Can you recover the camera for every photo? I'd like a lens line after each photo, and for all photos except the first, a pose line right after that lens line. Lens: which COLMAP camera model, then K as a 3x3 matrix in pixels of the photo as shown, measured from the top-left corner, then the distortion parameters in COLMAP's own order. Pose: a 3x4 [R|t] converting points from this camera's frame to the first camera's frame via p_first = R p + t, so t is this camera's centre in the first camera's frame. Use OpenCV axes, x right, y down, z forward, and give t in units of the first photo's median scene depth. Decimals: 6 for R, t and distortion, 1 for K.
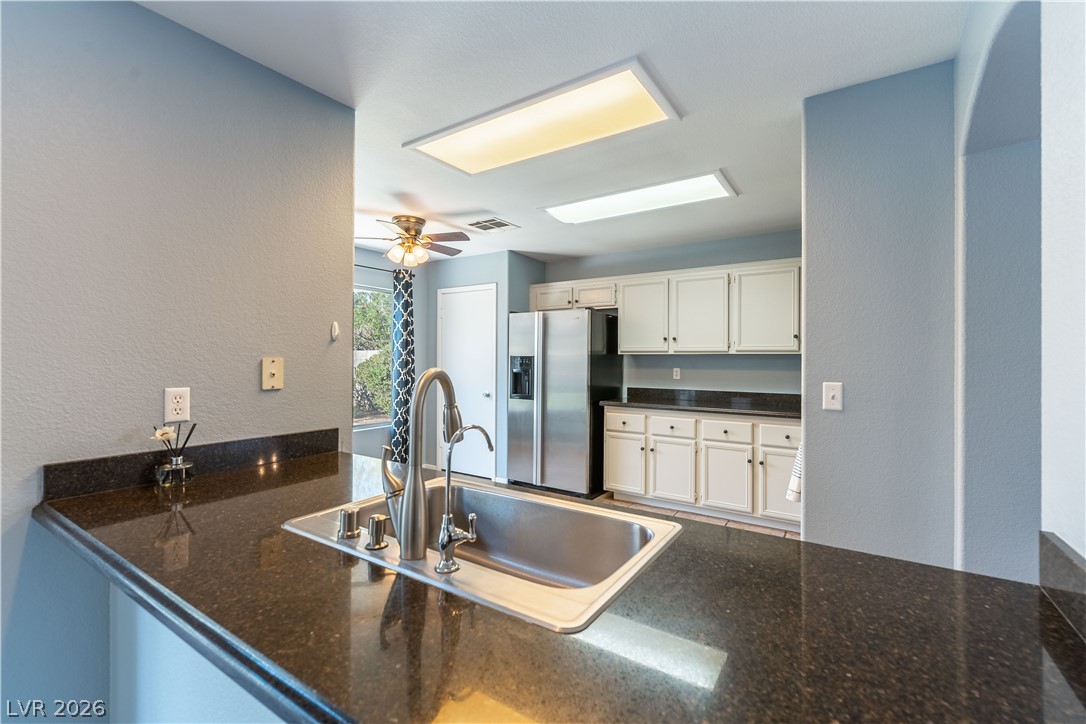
lens RADIAL K [[472.0, 0, 548.2], [0, 472.0, 359.5], [0, 0, 1]] dist [-0.000611, -0.000190]
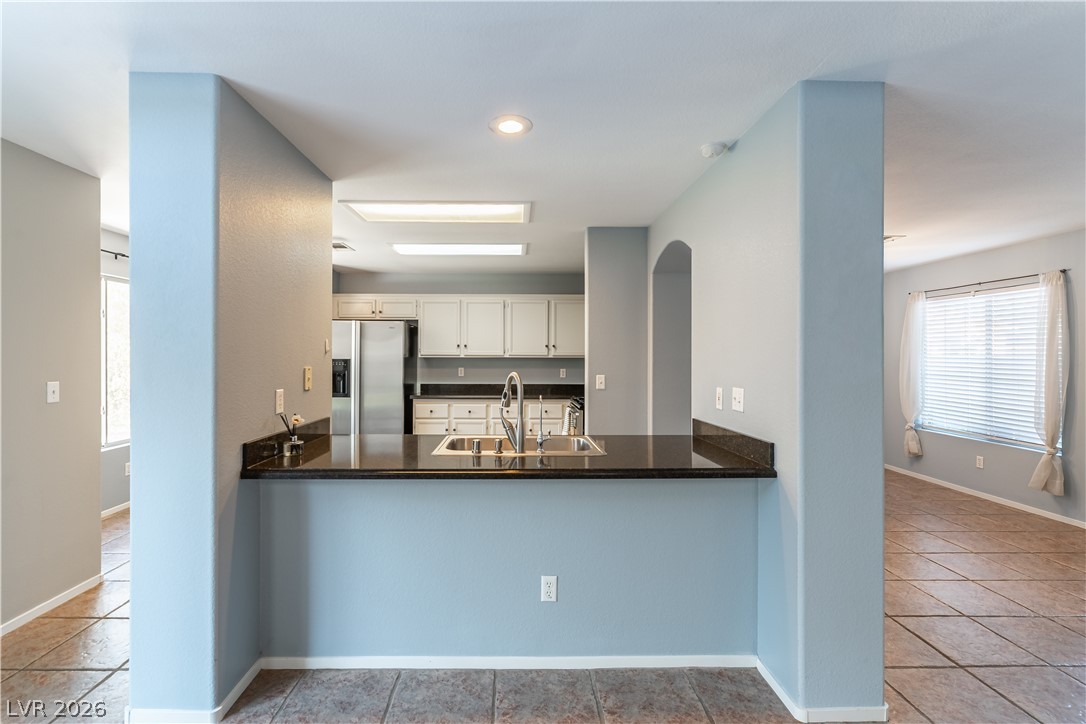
lens RADIAL K [[484.8, 0, 520.1], [0, 484.8, 354.9], [0, 0, 1]] dist [-0.000747, -0.000289]
pose [[0.833146, -0.001206, 0.553052, -0.342524], [0.003150, 0.999992, -0.002565, -0.013421], [-0.553044, 0.003879, 0.833143, -0.213294]]
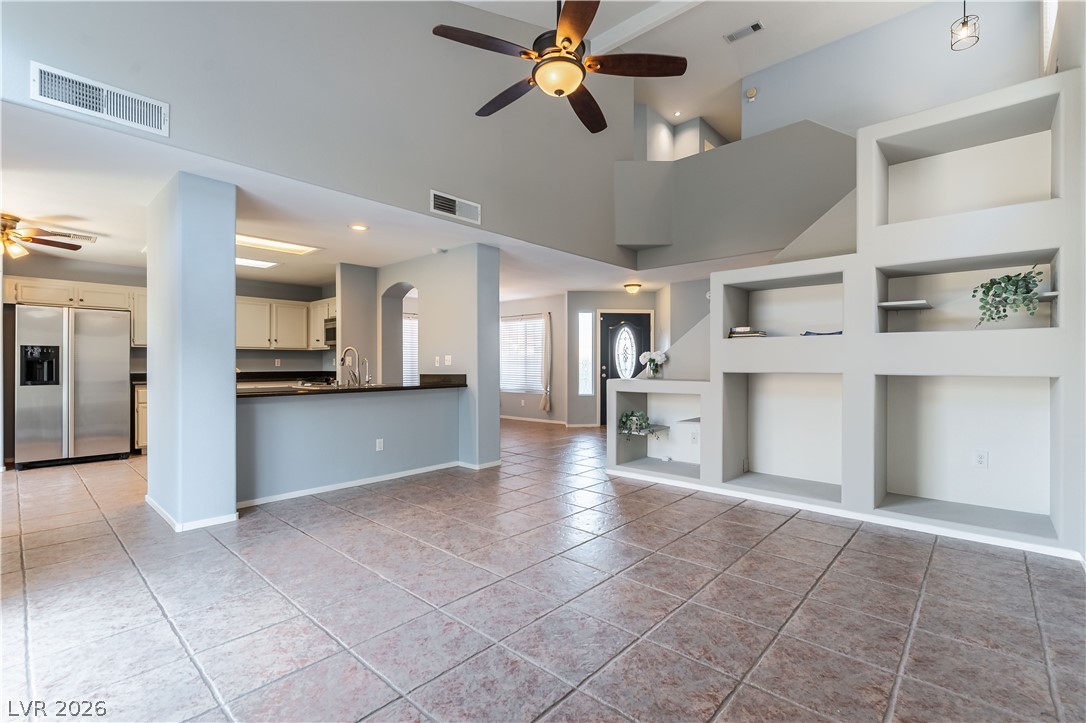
lens RADIAL K [[482.0, 0, 563.4], [0, 482.0, 363.3], [0, 0, 1]] dist [-0.000821, -0.000016]
pose [[0.139318, -0.003323, 0.990242, -1.021228], [0.006509, 0.999976, 0.002440, 0.040321], [-0.990226, 0.006106, 0.139336, -0.364901]]
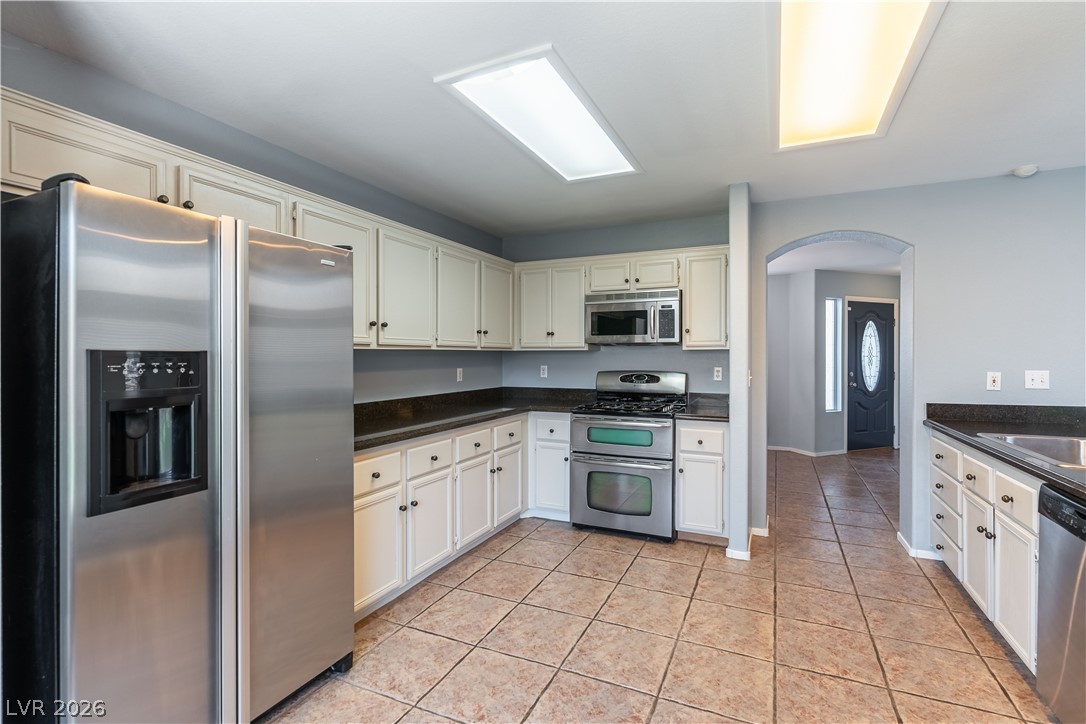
lens RADIAL K [[489.3, 0, 563.4], [0, 489.3, 355.4], [0, 0, 1]] dist [-0.000889, -0.000176]
pose [[-0.162653, -0.006173, 0.986664, -0.402424], [0.003709, 0.999970, 0.006867, -0.005565], [-0.986676, 0.004777, -0.162625, 0.824531]]
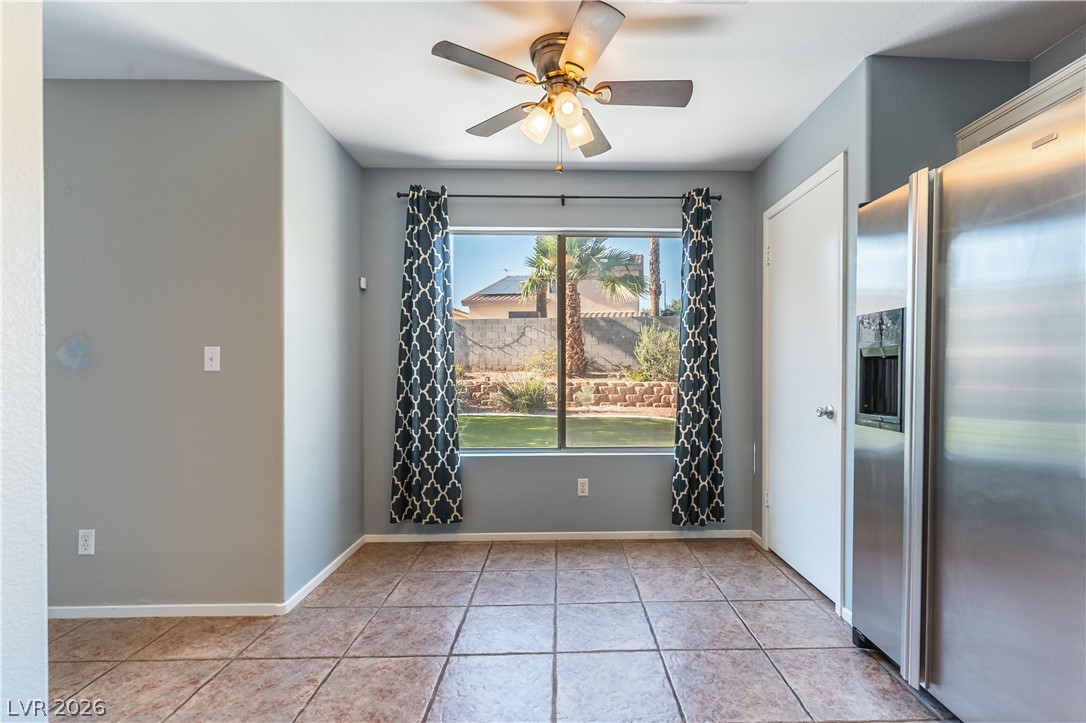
lens RADIAL K [[499.2, 0, 572.7], [0, 499.2, 374.4], [0, 0, 1]] dist [-0.001219, -0.000100]
pose [[0.571325, 0.002266, -0.820721, 0.131643], [-0.001338, 0.999997, 0.001830, 0.042661], [0.820723, 0.000052, 0.571327, 0.593867]]
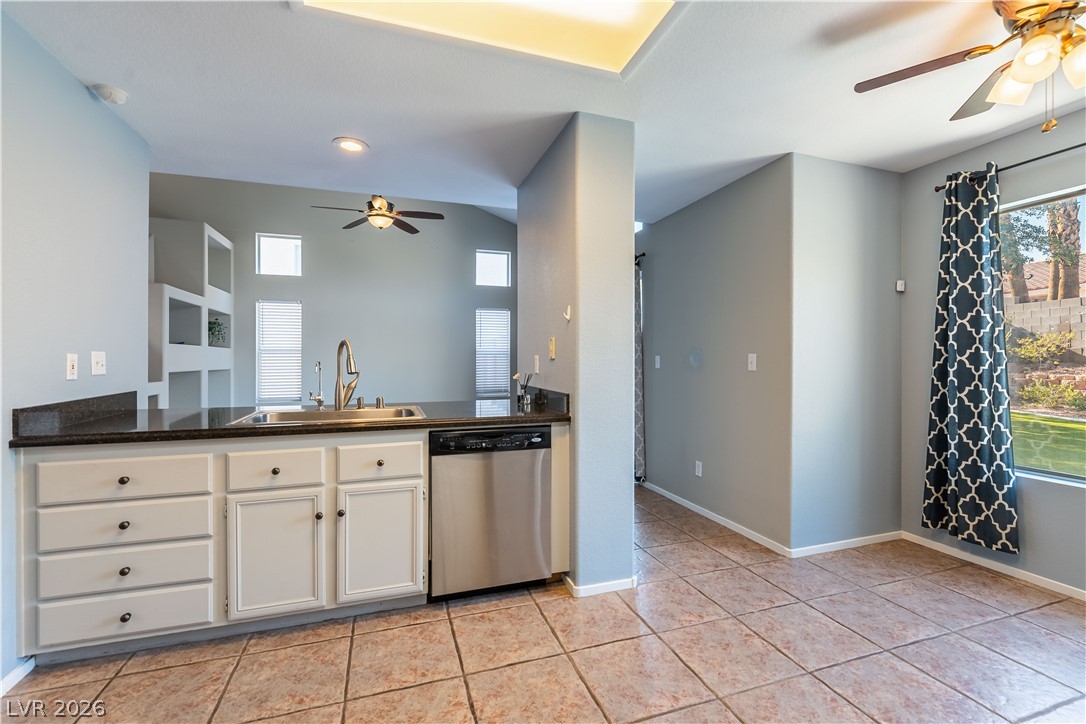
lens RADIAL K [[472.0, 0, 548.2], [0, 472.0, 359.5], [0, 0, 1]] dist [-0.000611, -0.000190]
pose [[-0.615773, -0.003536, -0.787916, 0.240608], [-0.006958, 0.999975, 0.000950, 0.025940], [0.787893, 0.006067, -0.615782, 0.771514]]
